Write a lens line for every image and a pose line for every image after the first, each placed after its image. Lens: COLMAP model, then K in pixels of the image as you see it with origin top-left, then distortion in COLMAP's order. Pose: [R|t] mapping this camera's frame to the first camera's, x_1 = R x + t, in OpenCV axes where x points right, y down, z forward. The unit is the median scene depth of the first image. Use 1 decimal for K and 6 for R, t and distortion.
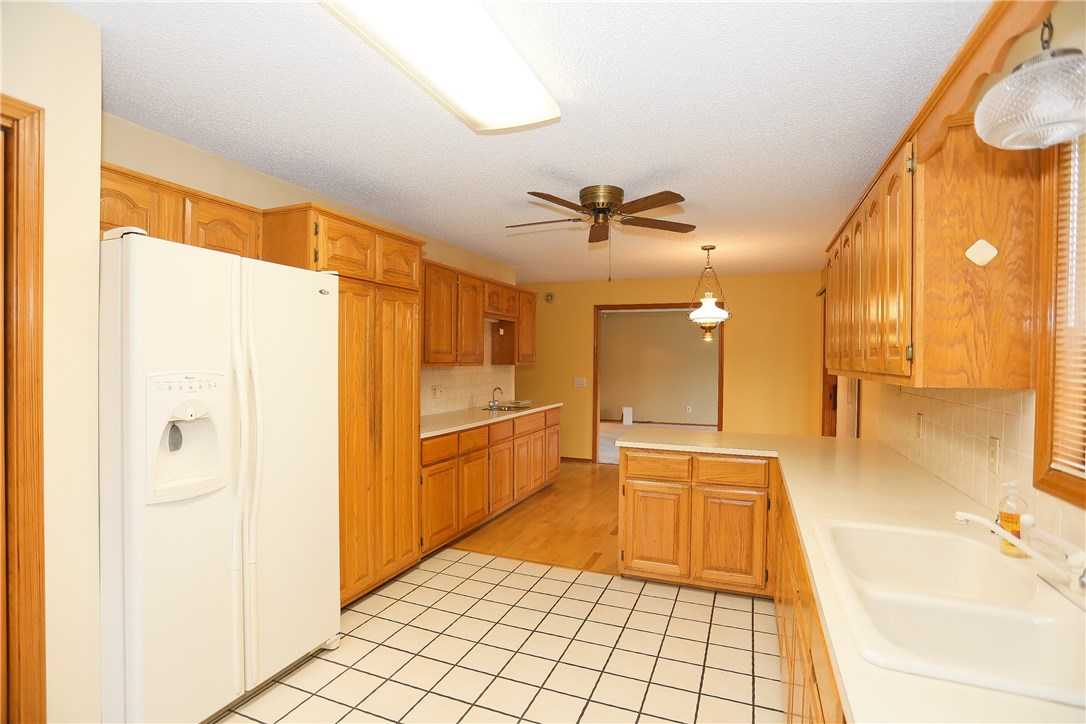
lens RADIAL K [[524.0, 0, 540.0], [0, 524.0, 362.9], [0, 0, 1]] dist [-0.076683, 0.031151]
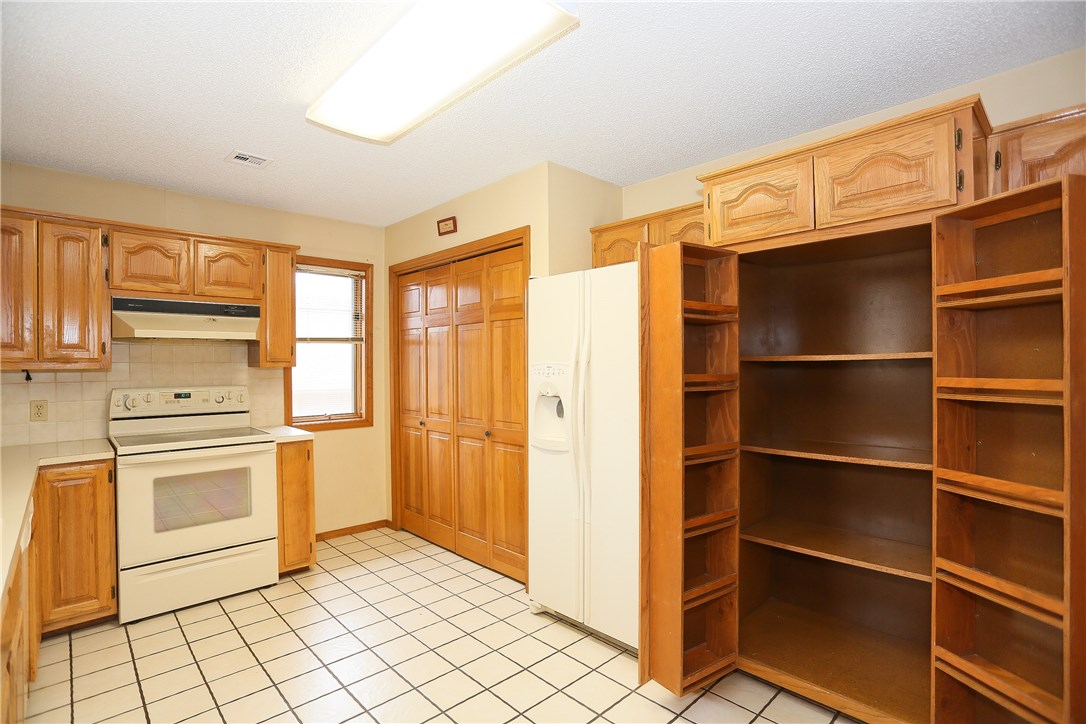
lens RADIAL K [[519.9, 0, 539.6], [0, 519.9, 365.3], [0, 0, 1]] dist [-0.072402, 0.030651]
pose [[-0.414815, -0.004083, -0.909897, 0.386628], [-0.002683, 0.999991, -0.003265, 0.017086], [0.909902, 0.001087, -0.414822, 0.909357]]
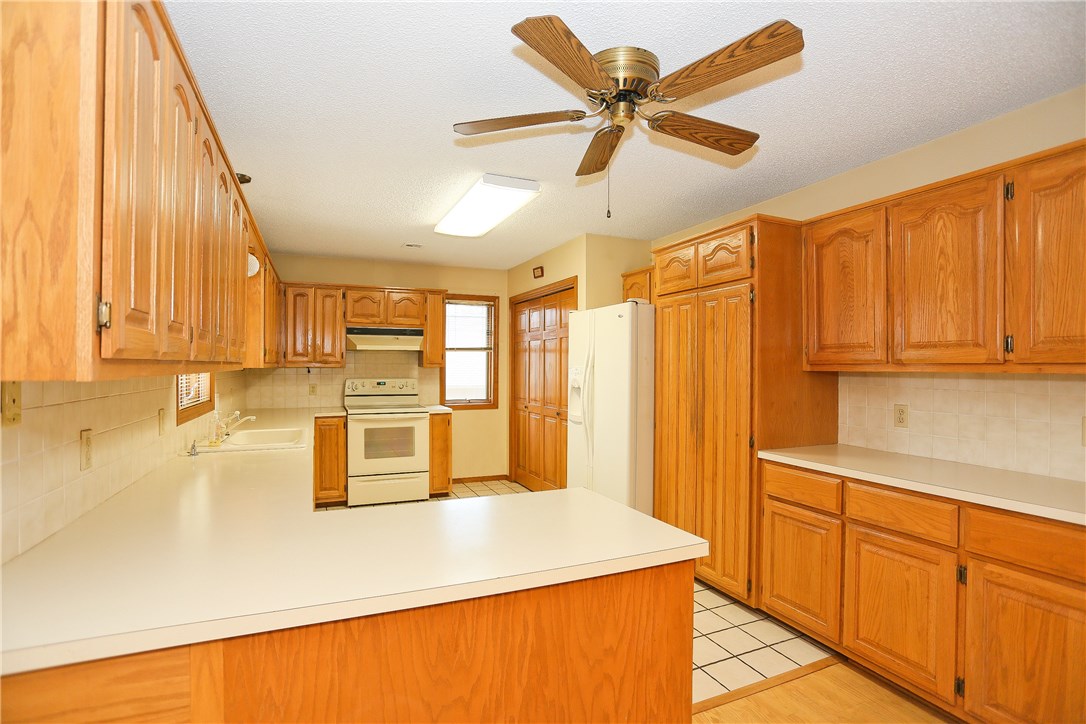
lens RADIAL K [[524.0, 0, 540.0], [0, 524.0, 362.9], [0, 0, 1]] dist [-0.076683, 0.031151]
pose [[-0.702405, -0.014135, -0.711637, 0.637275], [-0.014333, 0.999881, -0.005713, 0.009419], [0.711633, 0.006187, -0.702524, 1.456498]]
